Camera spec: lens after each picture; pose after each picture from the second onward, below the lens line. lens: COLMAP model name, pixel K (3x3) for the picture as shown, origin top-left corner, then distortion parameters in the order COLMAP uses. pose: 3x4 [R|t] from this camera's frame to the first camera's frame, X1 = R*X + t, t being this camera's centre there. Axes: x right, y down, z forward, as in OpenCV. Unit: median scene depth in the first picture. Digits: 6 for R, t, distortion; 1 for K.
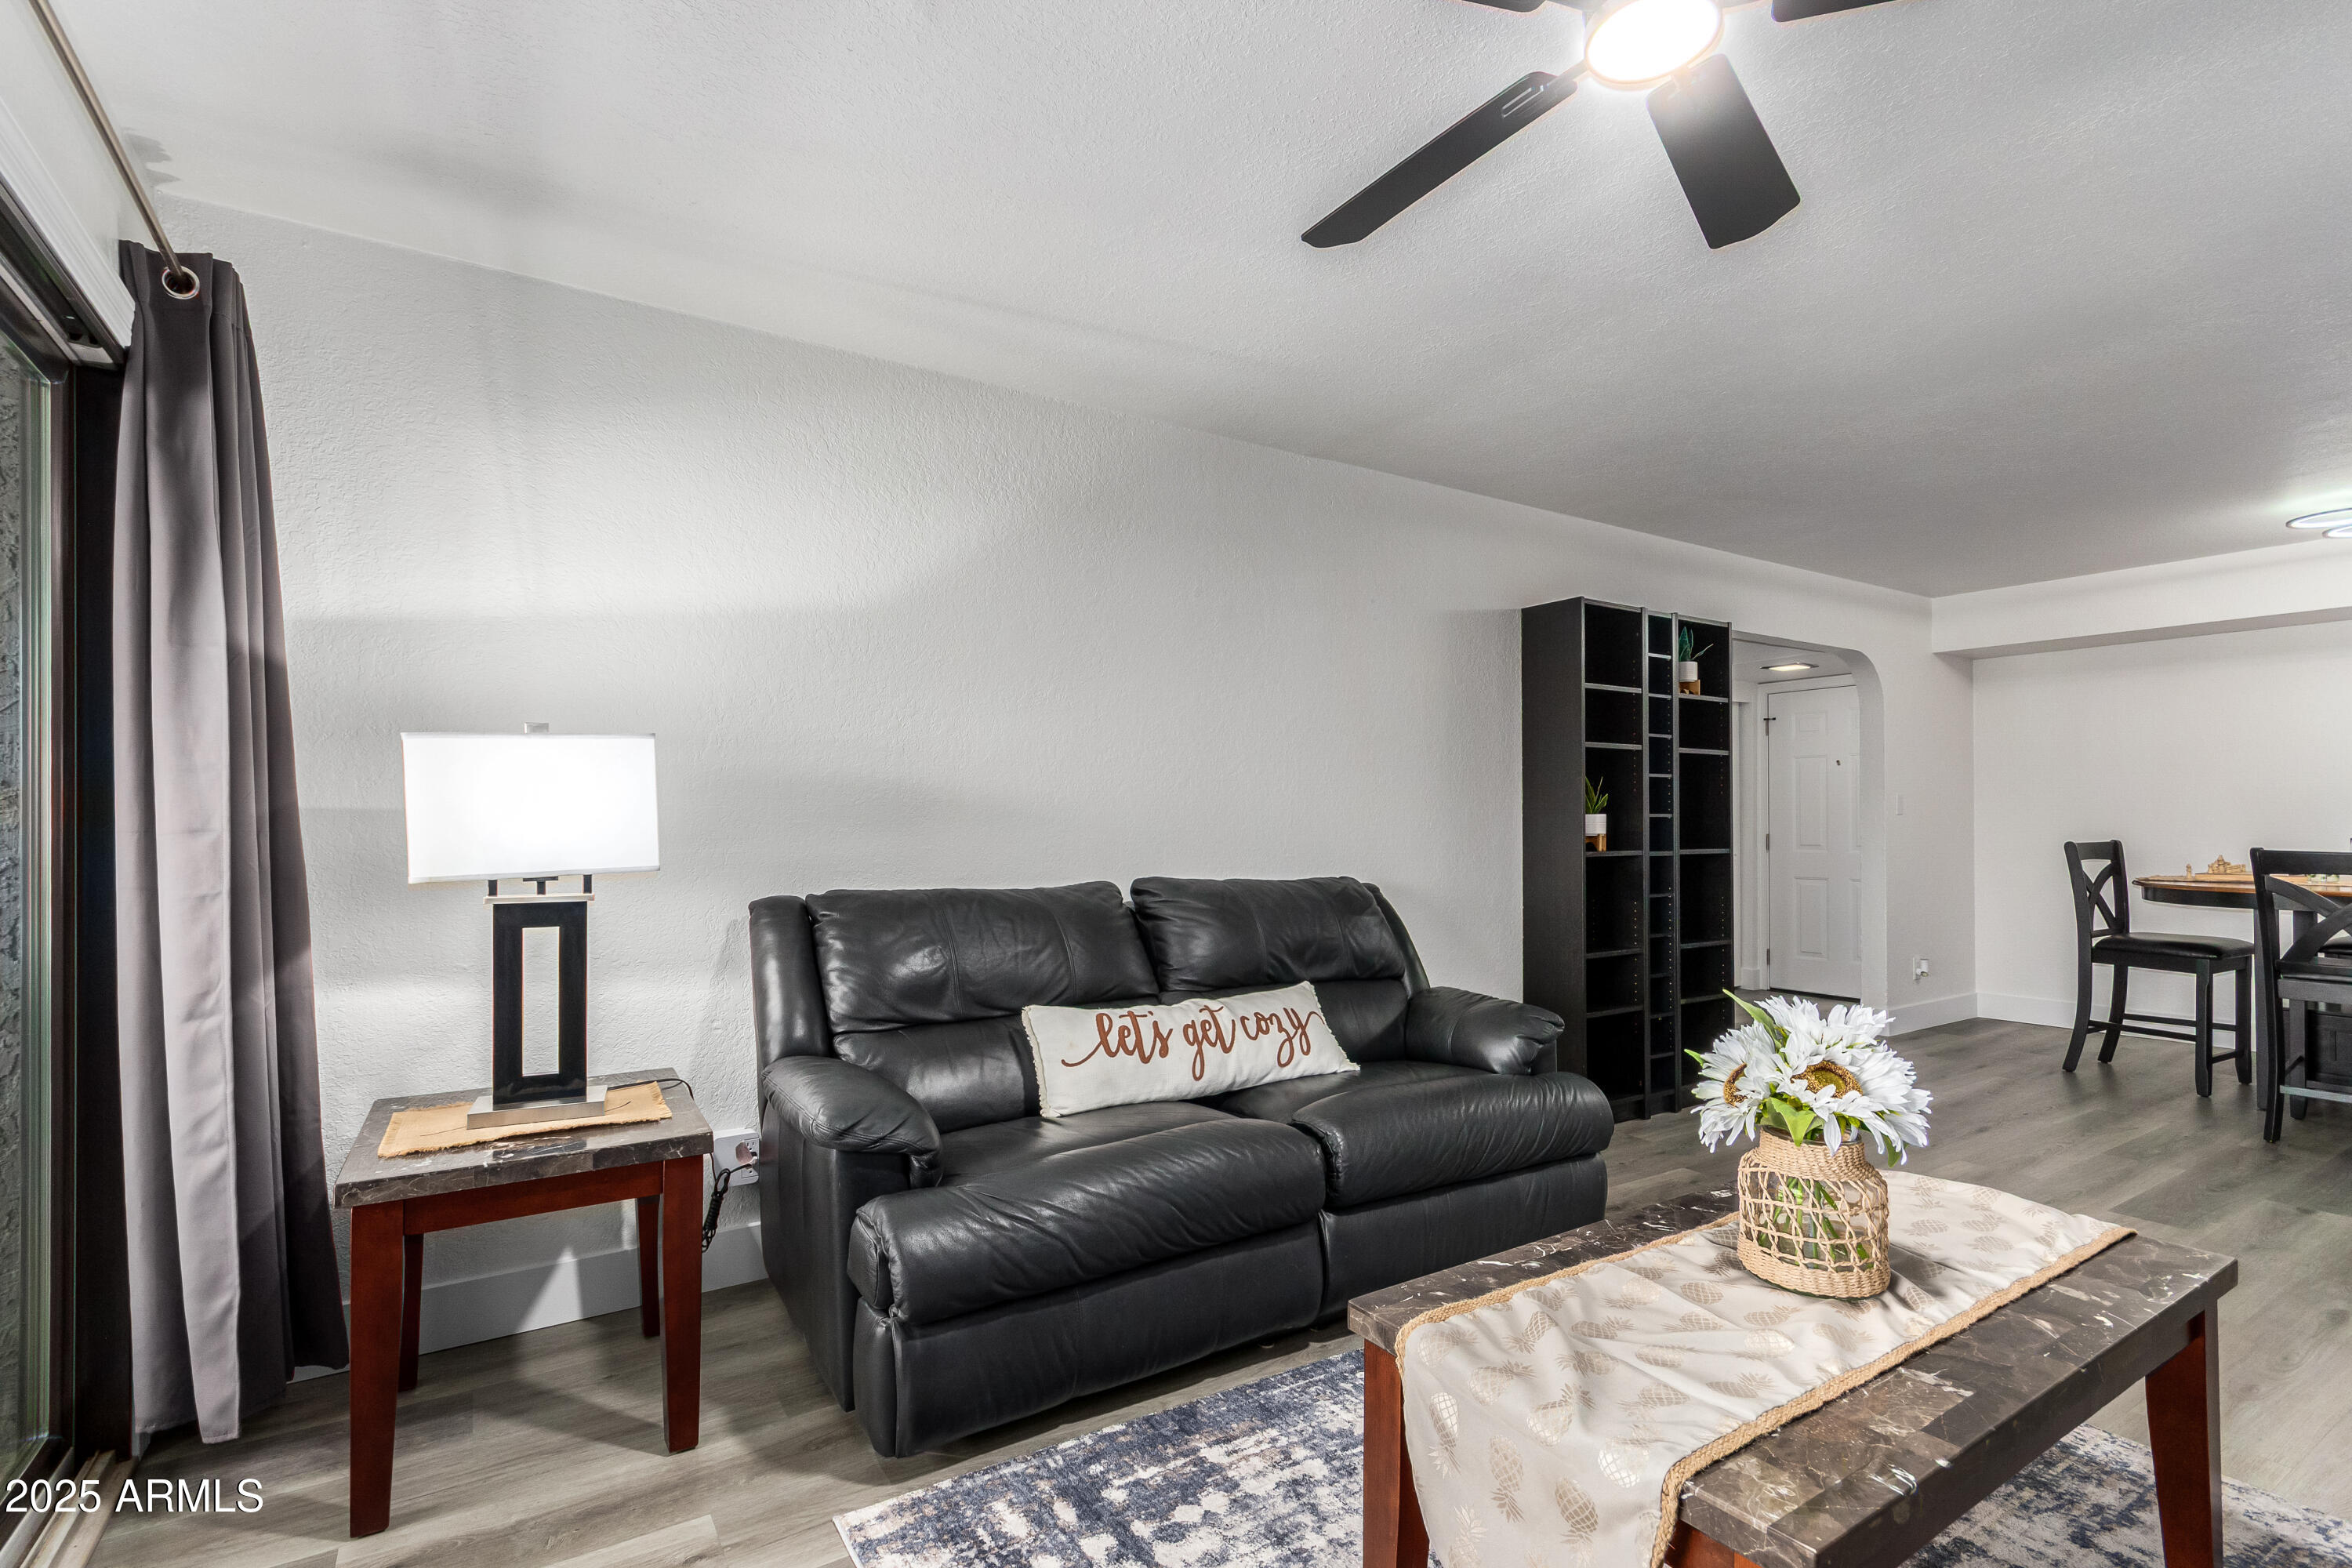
lens RADIAL K [[1098.8, 0, 1167.7], [0, 1098.8, 817.9], [0, 0, 1]] dist [-0.000401, 0.000080]
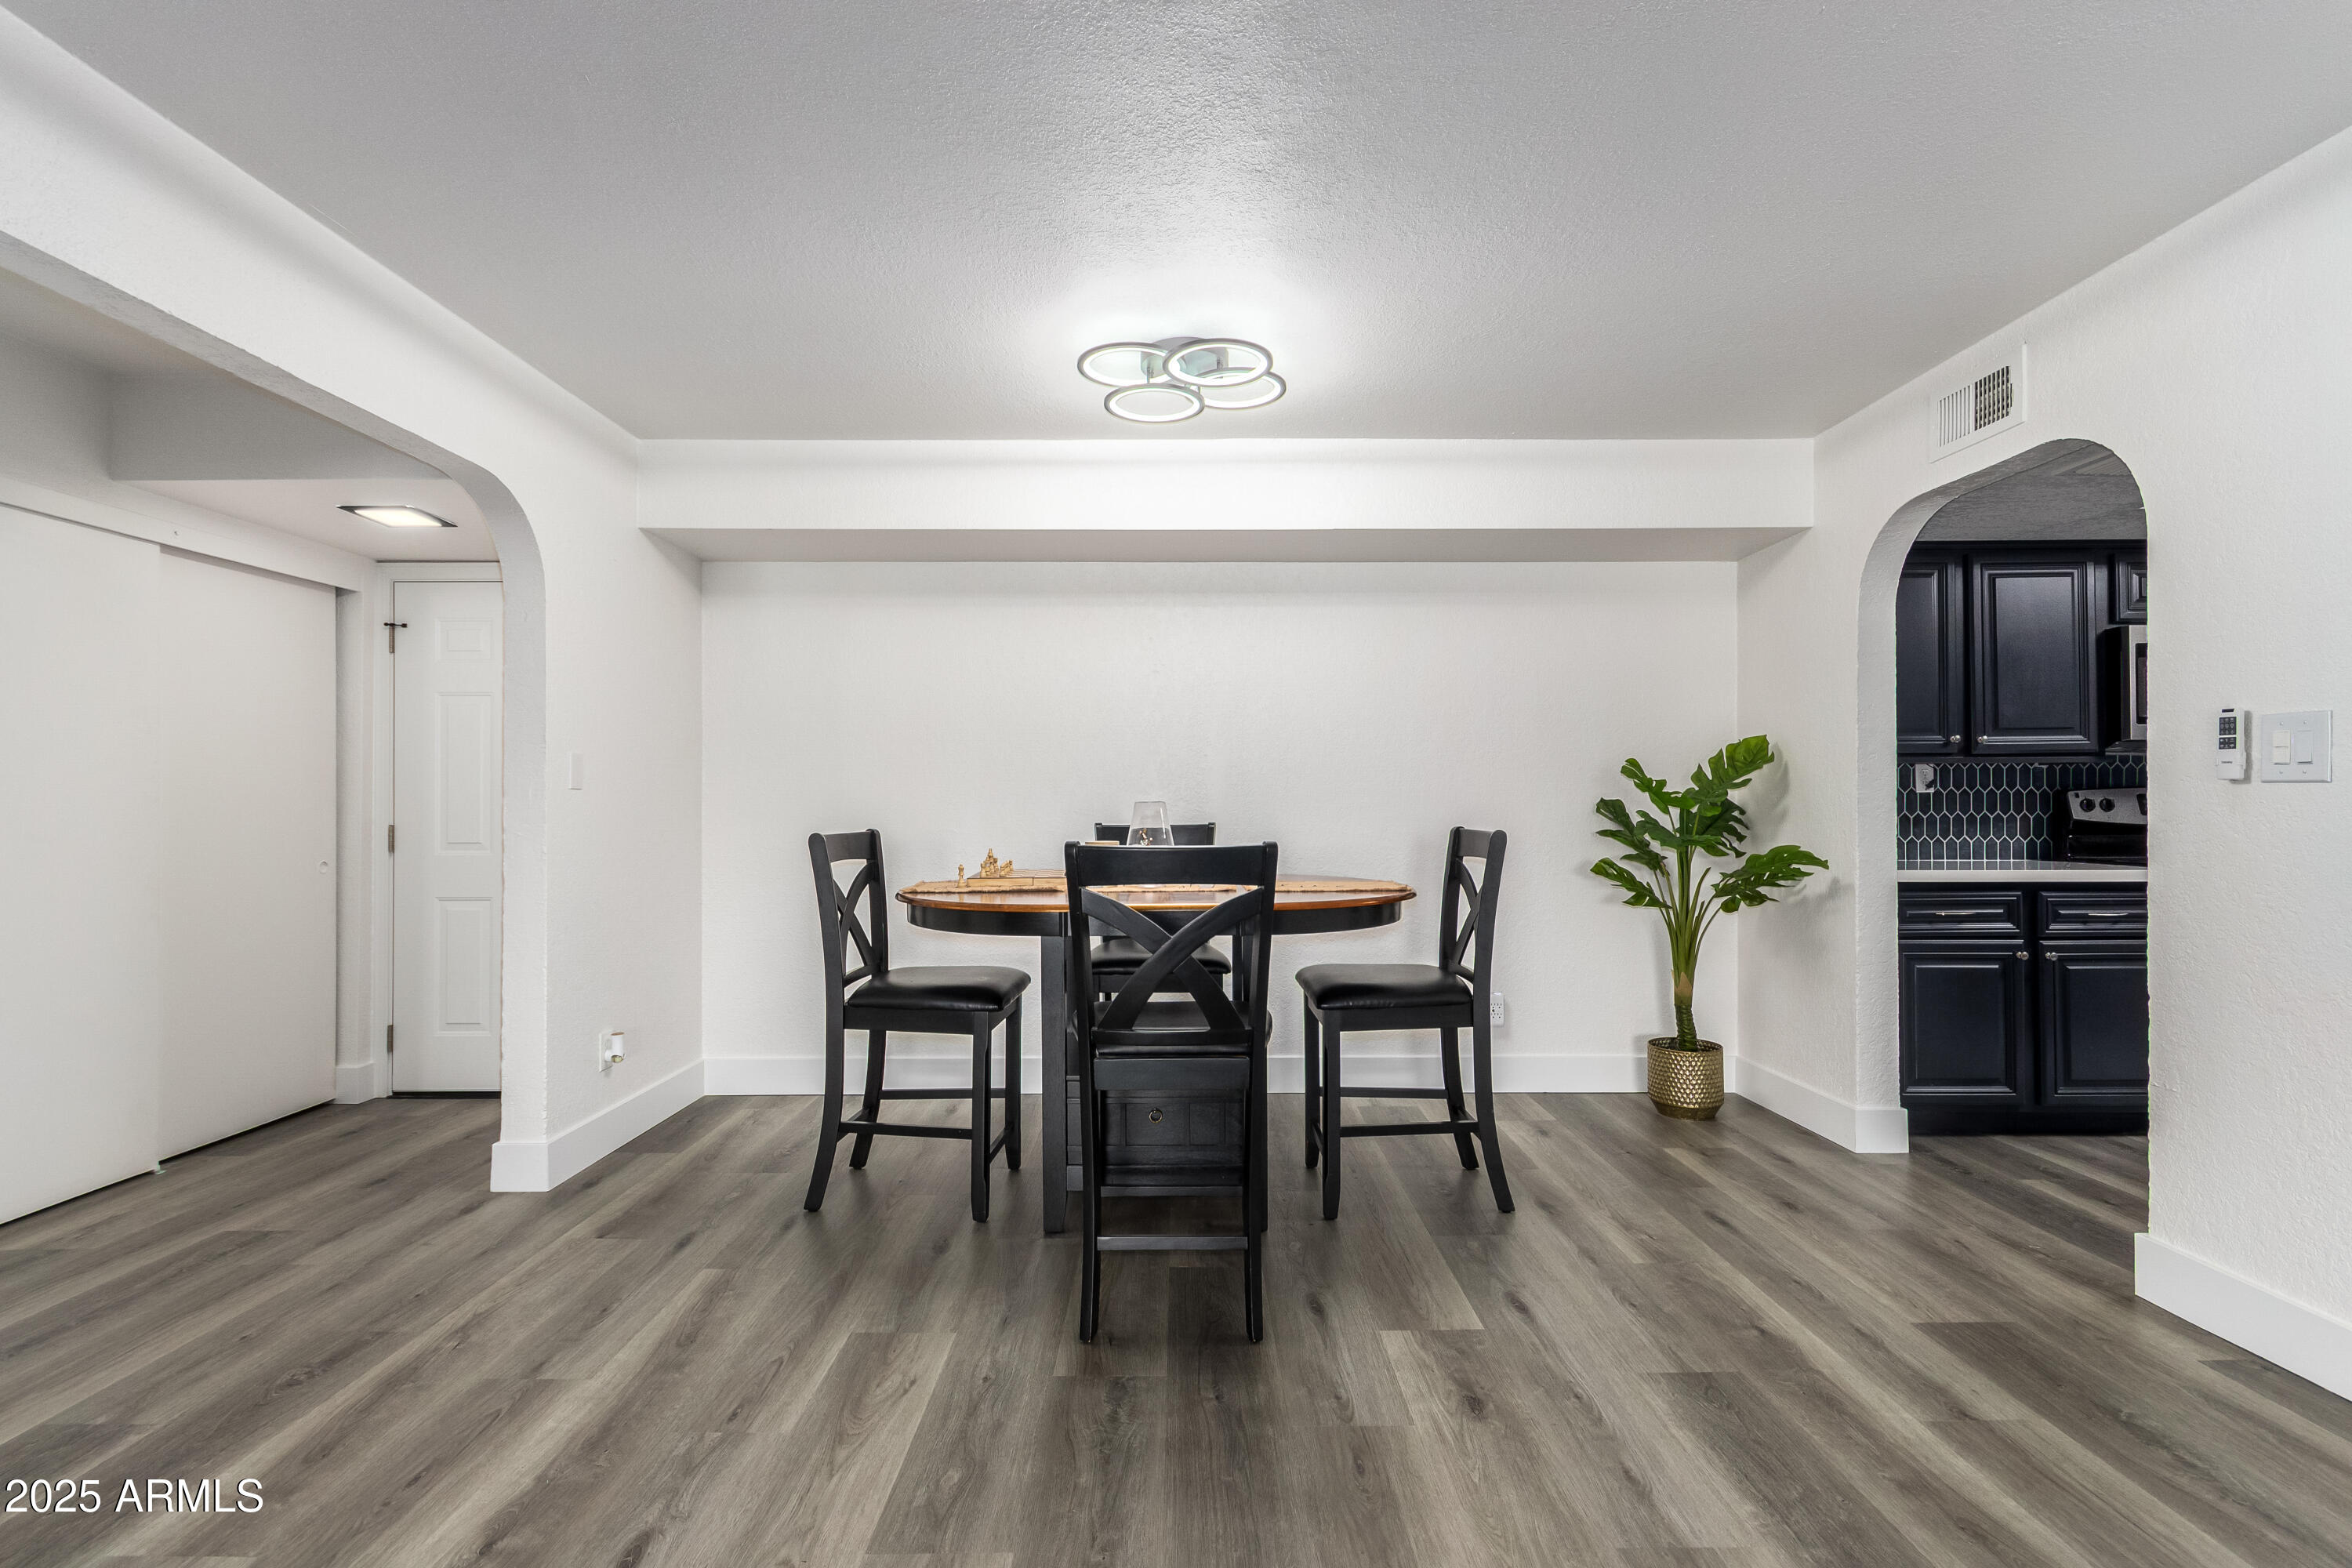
lens RADIAL K [[1098.8, 0, 1167.7], [0, 1098.8, 817.9], [0, 0, 1]] dist [-0.000401, 0.000080]
pose [[0.549668, -0.002994, 0.835378, 0.416657], [-0.003544, 0.999976, 0.005916, 0.009013], [-0.835375, -0.006212, 0.549645, 0.498133]]
